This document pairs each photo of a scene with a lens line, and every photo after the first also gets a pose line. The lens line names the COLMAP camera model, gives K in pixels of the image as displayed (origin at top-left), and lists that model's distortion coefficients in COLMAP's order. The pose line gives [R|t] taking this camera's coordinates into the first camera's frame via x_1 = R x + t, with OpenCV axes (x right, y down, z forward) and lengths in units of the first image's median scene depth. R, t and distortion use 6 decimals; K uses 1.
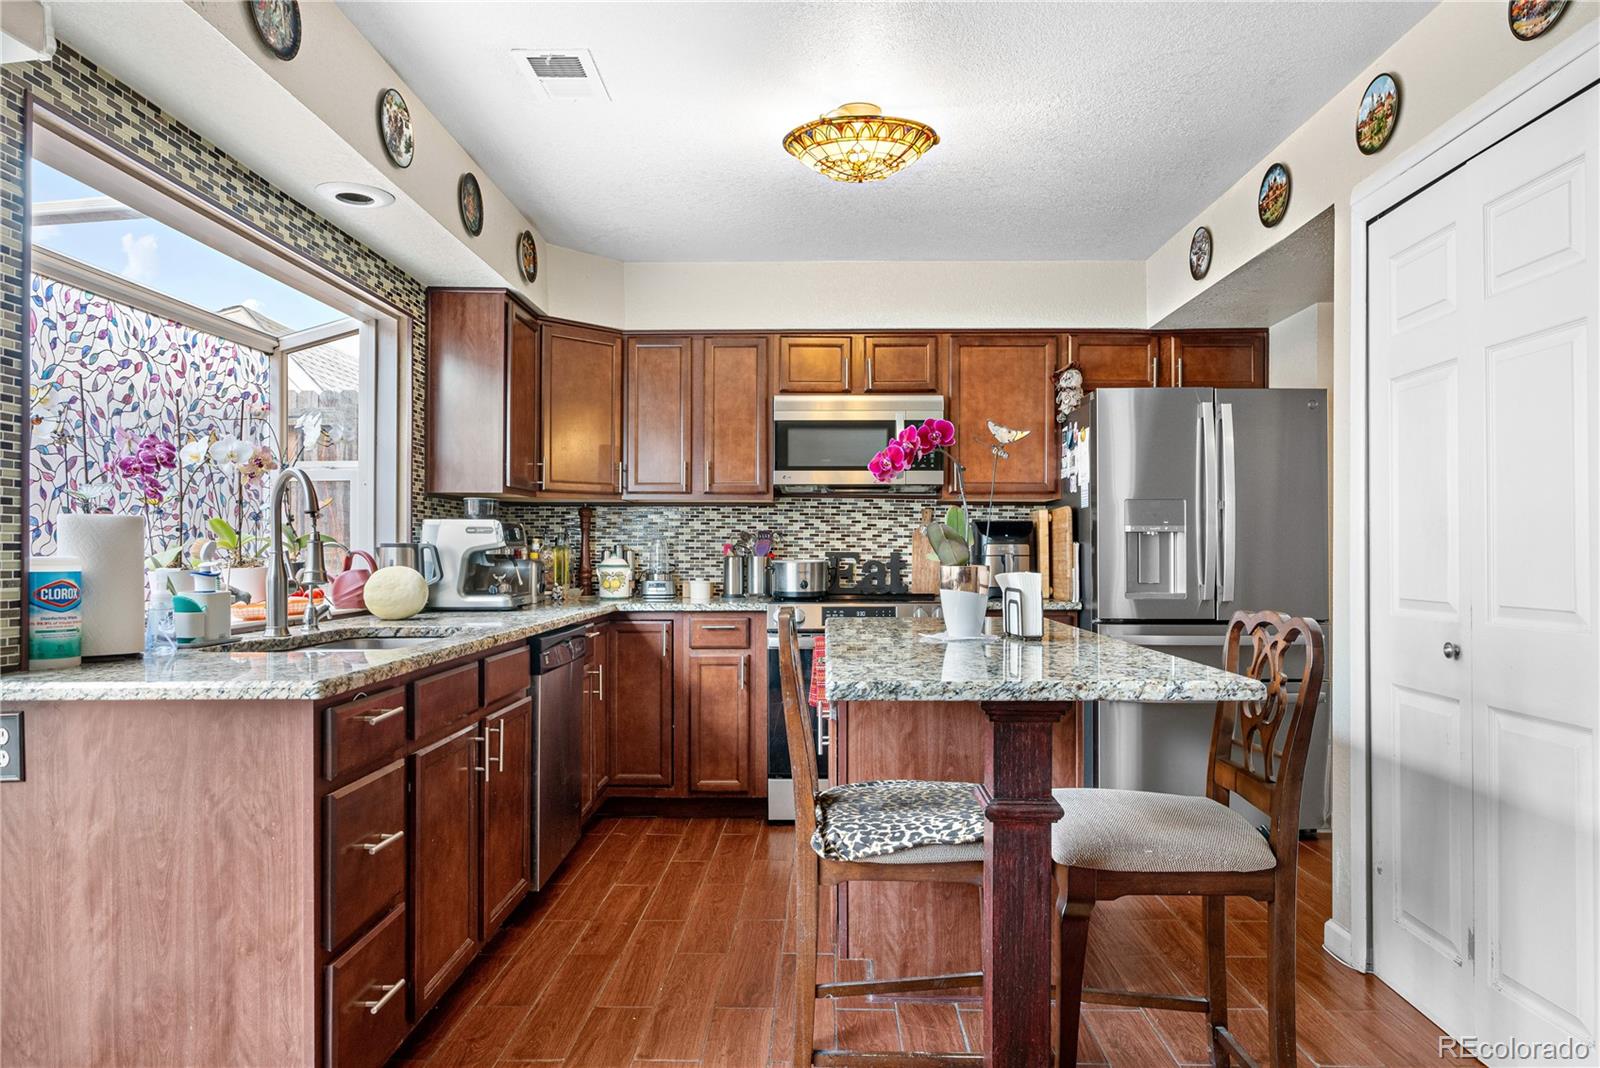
lens RADIAL K [[1017.6, 0, 801.1], [0, 1017.6, 538.7], [0, 0, 1]] dist [-0.001489, 0.000575]
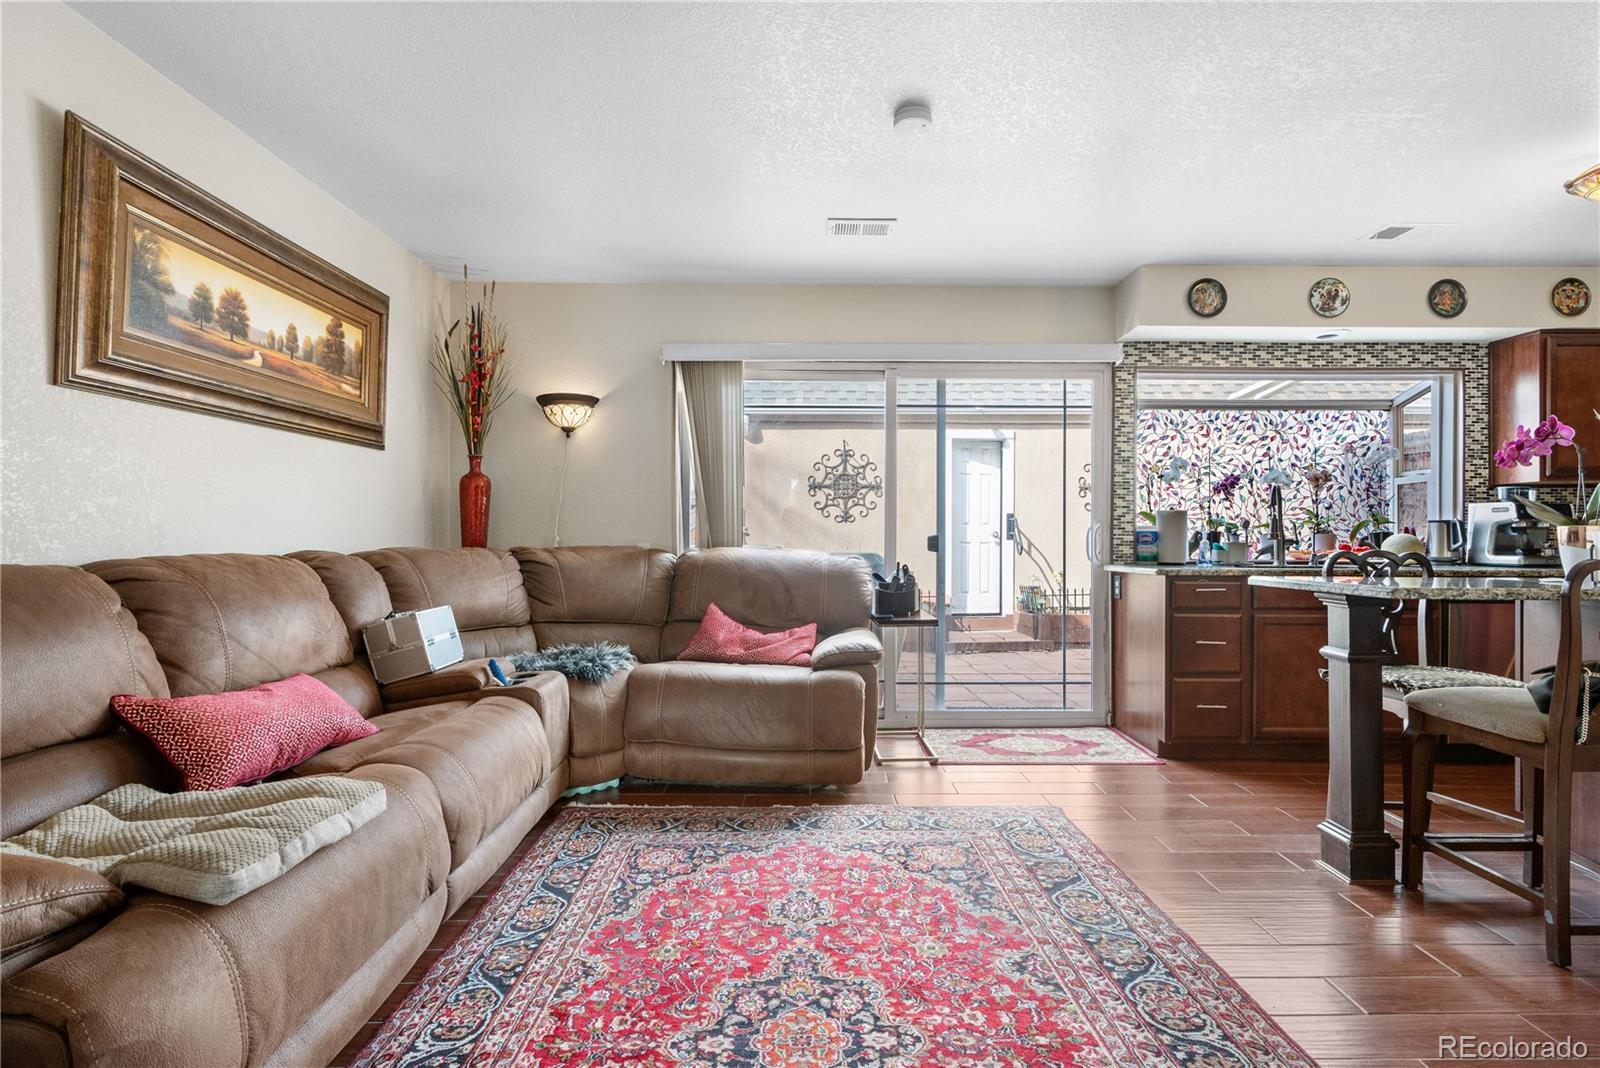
lens RADIAL K [[802.1, 0, 801.4], [0, 802.1, 530.2], [0, 0, 1]] dist [0.000058, -0.000032]
pose [[0.017307, -0.010285, -0.999797, 0.936523], [0.008493, 0.999913, -0.010140, 0.027921], [0.999814, -0.008316, 0.017392, -0.001013]]
